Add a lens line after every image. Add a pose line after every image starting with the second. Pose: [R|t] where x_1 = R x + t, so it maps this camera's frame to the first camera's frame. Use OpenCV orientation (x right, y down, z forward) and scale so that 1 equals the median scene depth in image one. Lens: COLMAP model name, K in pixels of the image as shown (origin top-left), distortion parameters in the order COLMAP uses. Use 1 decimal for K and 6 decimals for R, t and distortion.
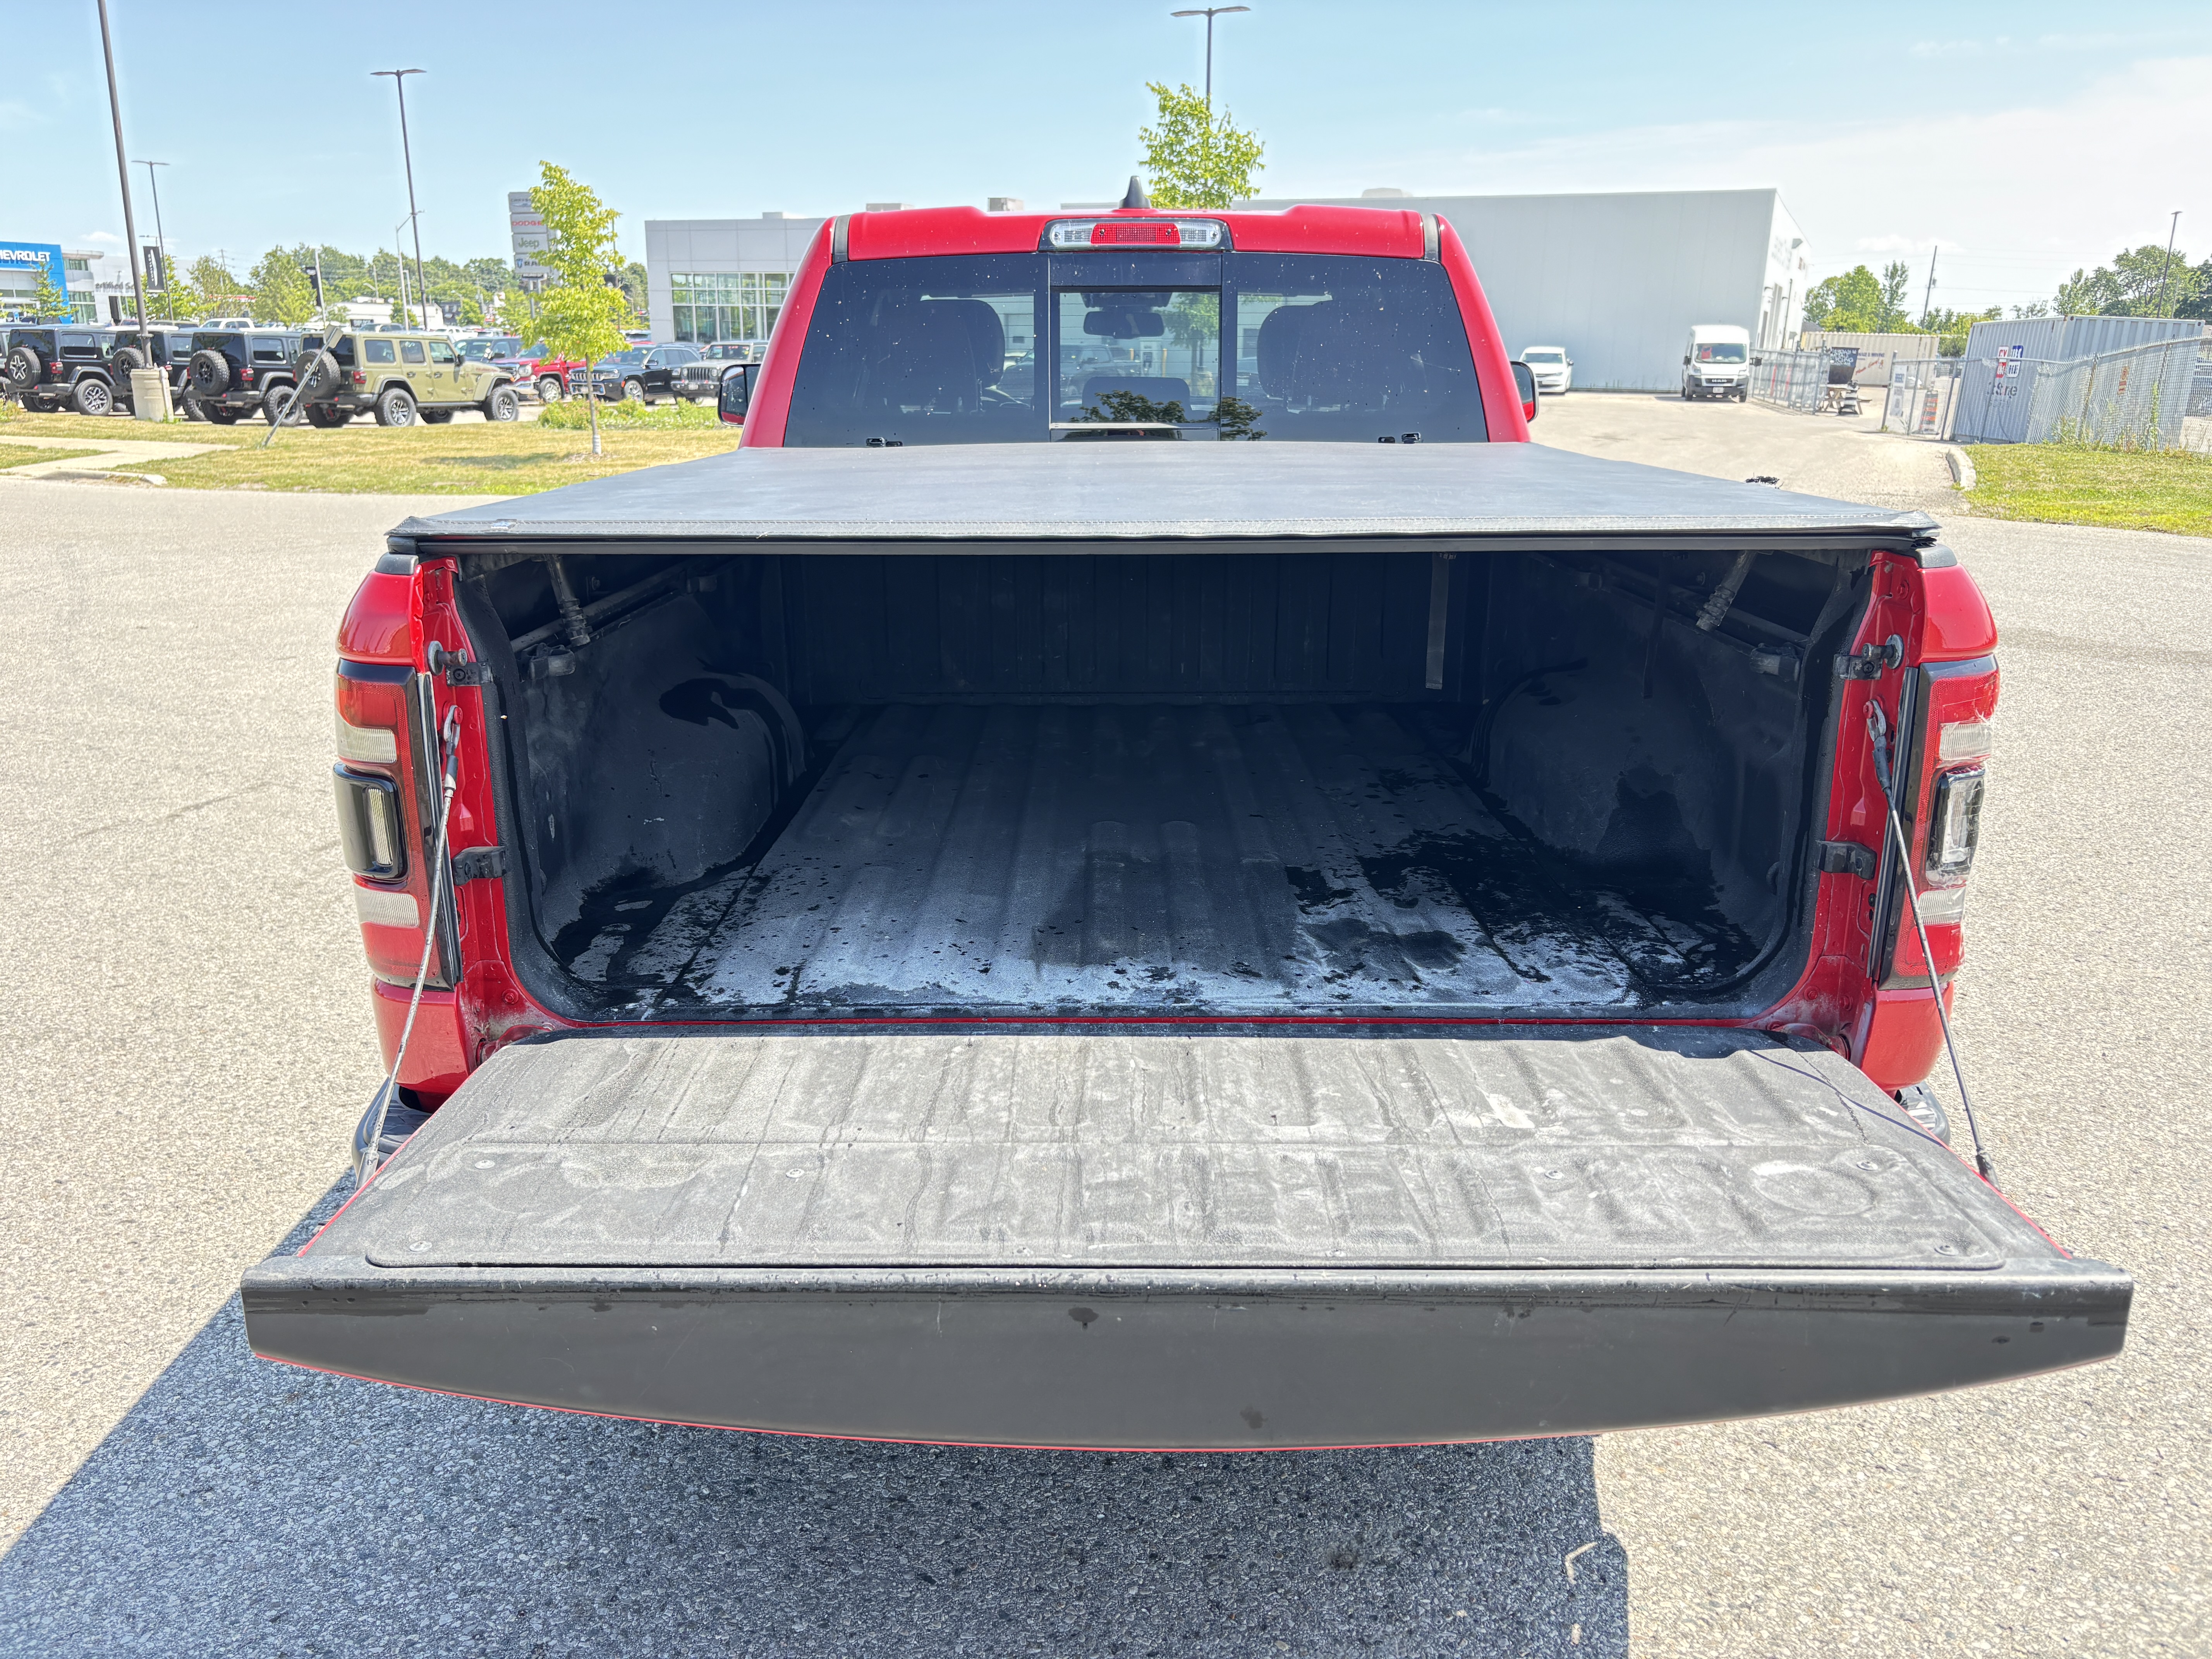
lens RADIAL K [[1666.7, 0, 1103.8], [0, 1666.7, 834.8], [0, 0, 1]] dist [0.033864, -0.033147]
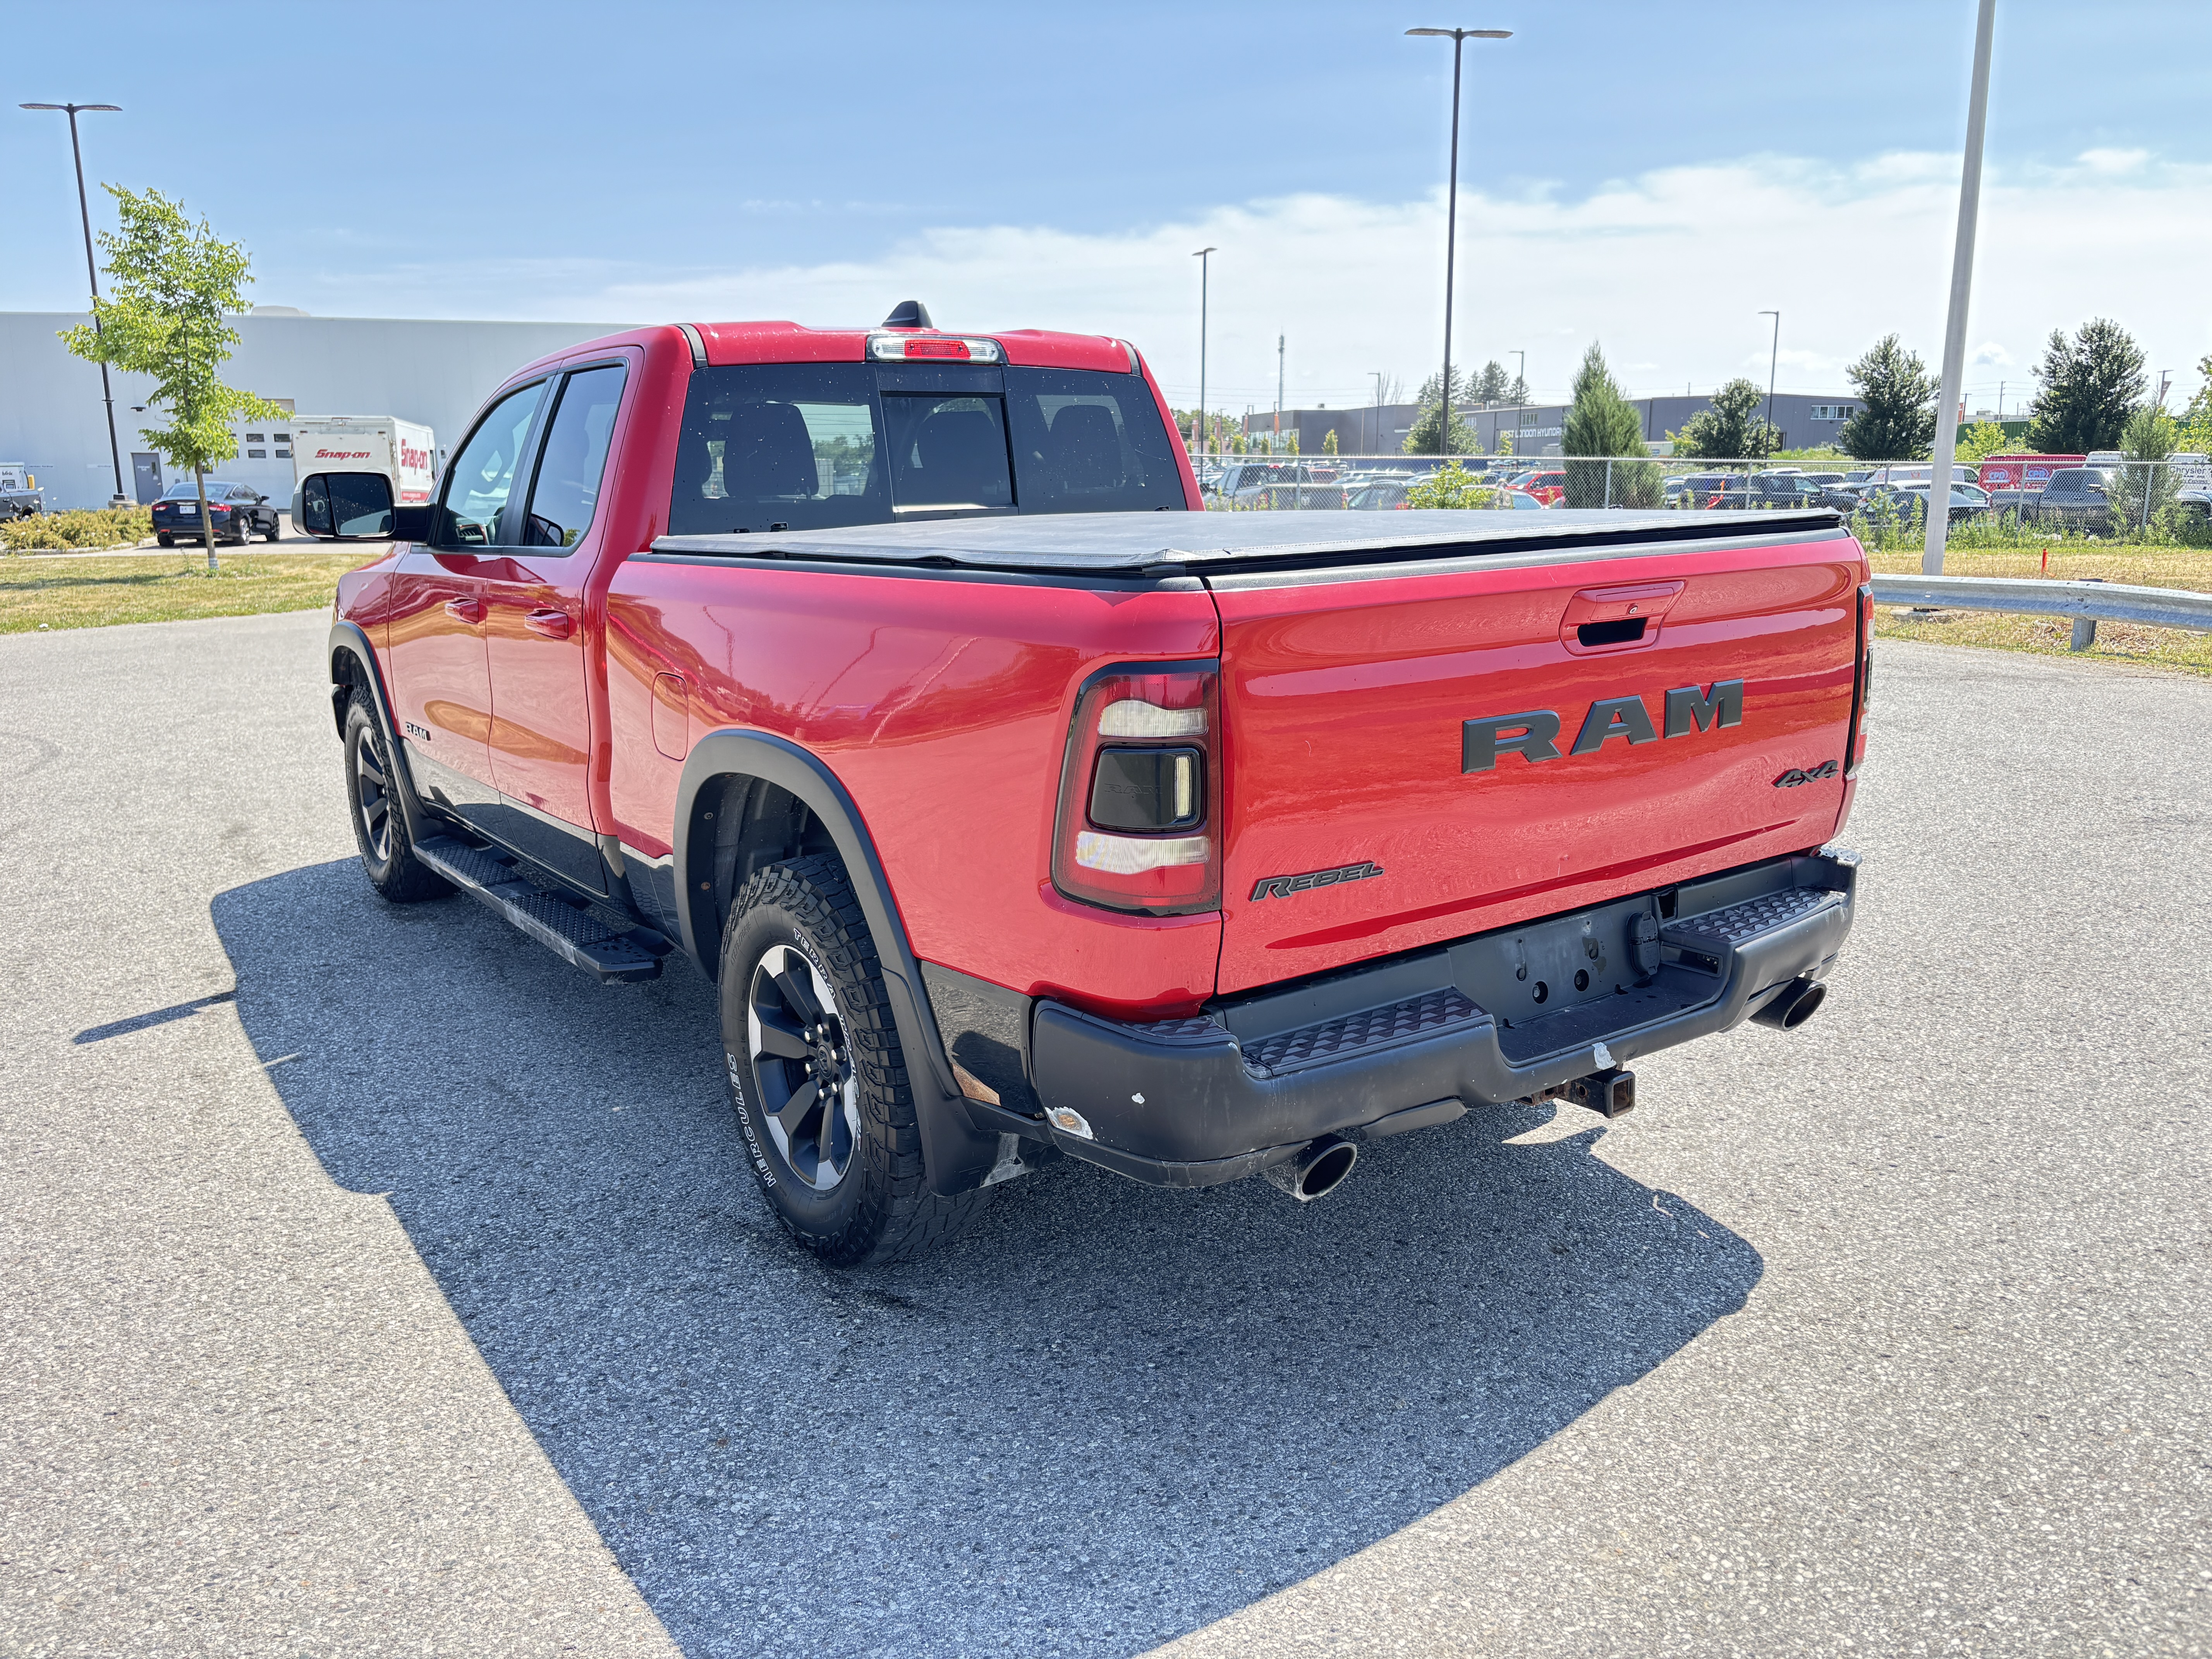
lens RADIAL K [[1666.7, 0, 1103.1], [0, 1666.7, 837.2], [0, 0, 1]] dist [0.033864, -0.033147]
pose [[0.812867, -0.141087, 0.565104, -0.097061], [0.179125, 0.983753, -0.012050, 0.002979], [-0.554222, 0.111020, 0.824932, -0.001565]]
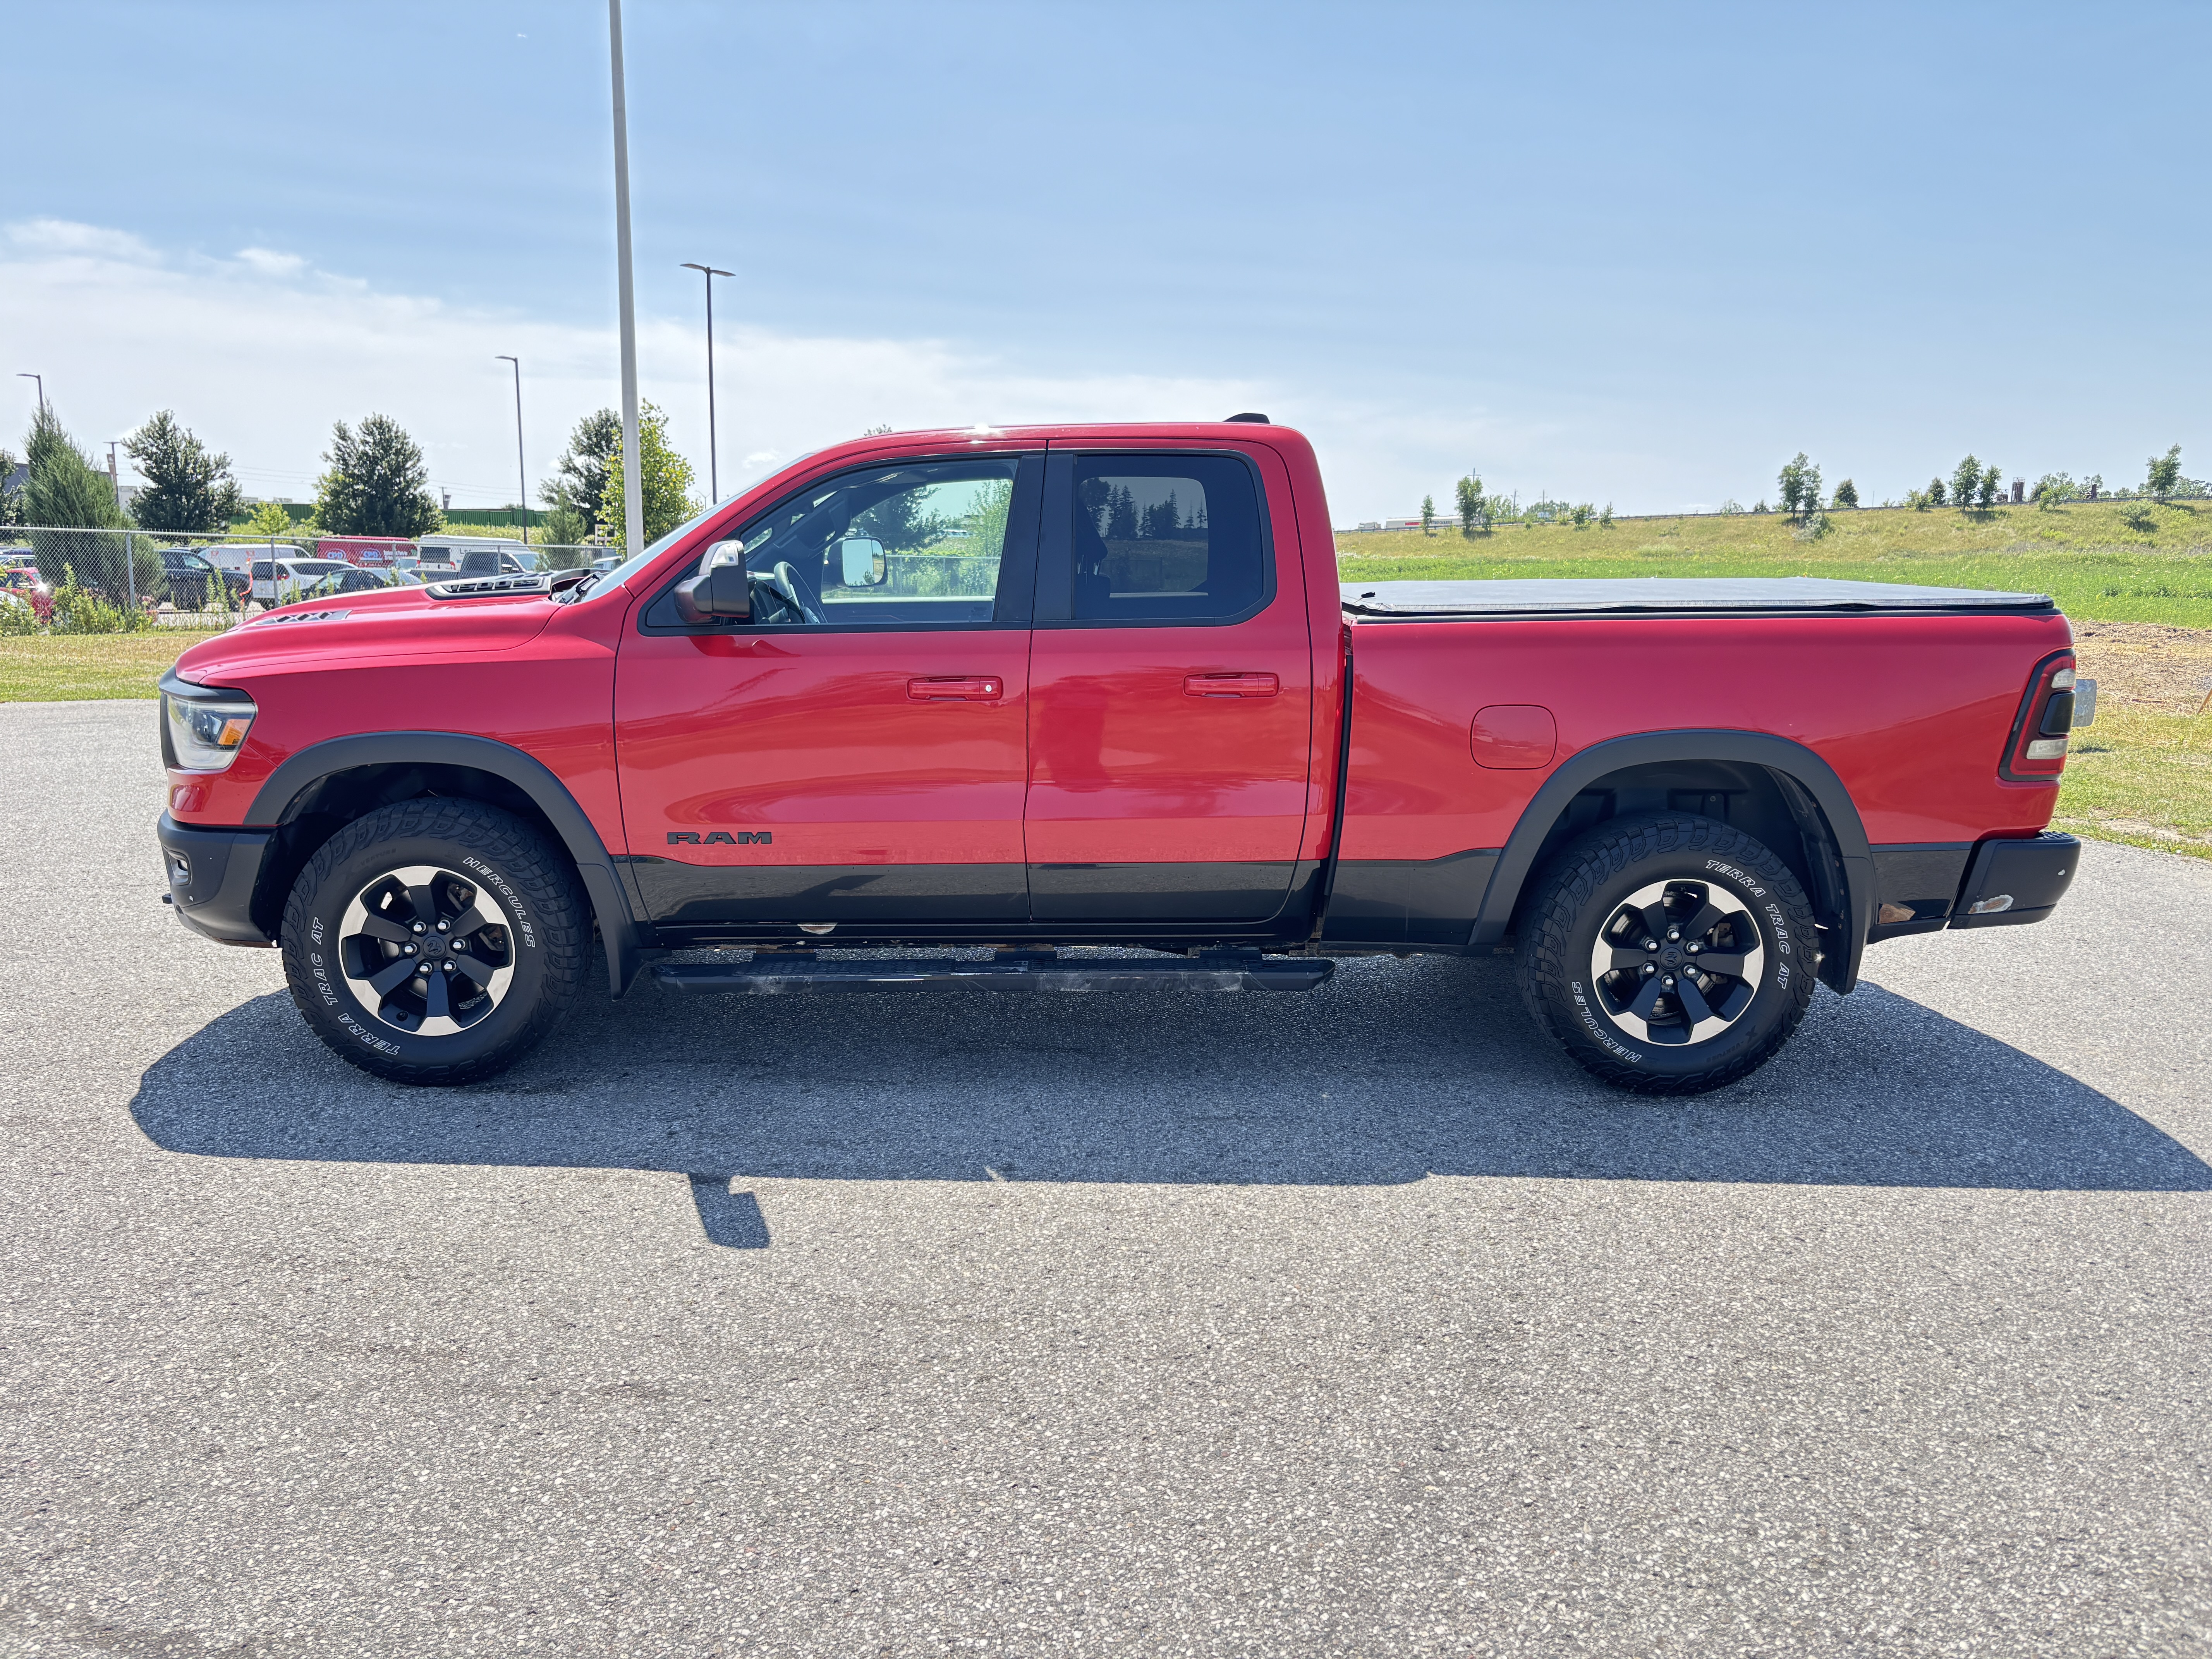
lens RADIAL K [[1666.7, 0, 1097.6], [0, 1666.7, 822.6], [0, 0, 1]] dist [0.033864, -0.033147]
pose [[-0.016234, -0.170448, 0.985233, -0.233654], [0.269949, 0.948024, 0.168459, -0.052200], [-0.962738, 0.268697, 0.030622, 0.181999]]
